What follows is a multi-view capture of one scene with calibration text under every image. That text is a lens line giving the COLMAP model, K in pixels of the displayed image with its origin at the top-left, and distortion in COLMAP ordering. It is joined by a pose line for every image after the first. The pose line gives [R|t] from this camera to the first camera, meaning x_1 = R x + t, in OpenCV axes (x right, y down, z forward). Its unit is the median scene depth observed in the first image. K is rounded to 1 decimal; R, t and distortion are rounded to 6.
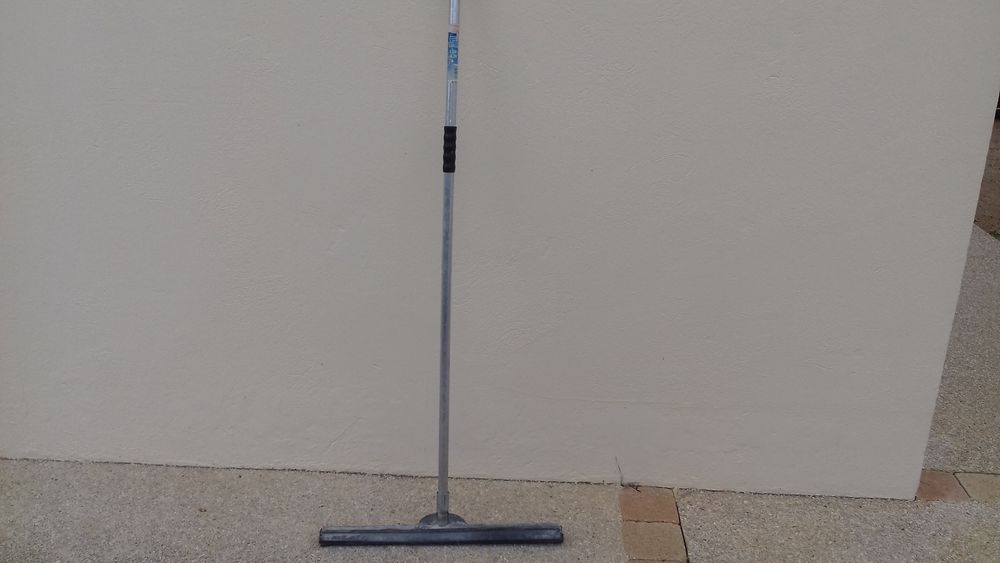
lens RADIAL K [[878.4, 0, 500.0], [0, 878.4, 281.5], [0, 0, 1]] dist [0.059000, -0.129928]
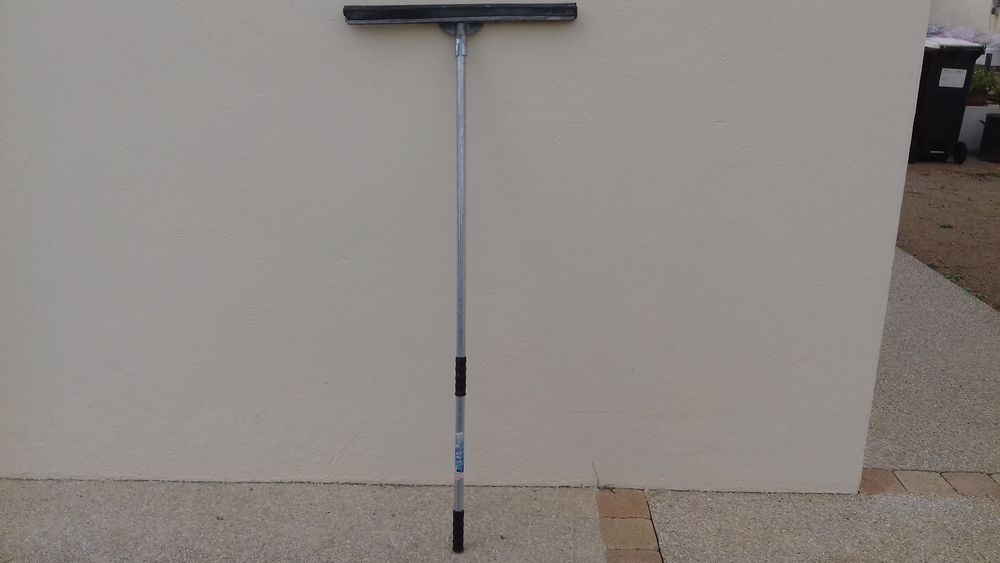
lens RADIAL K [[878.4, 0, 500.0], [0, 878.4, 281.5], [0, 0, 1]] dist [0.059000, -0.129928]
pose [[0.999006, -0.018376, 0.040607, -0.026799], [0.020637, 0.998219, -0.055978, 0.032185], [-0.039506, 0.056760, 0.997606, -0.122248]]
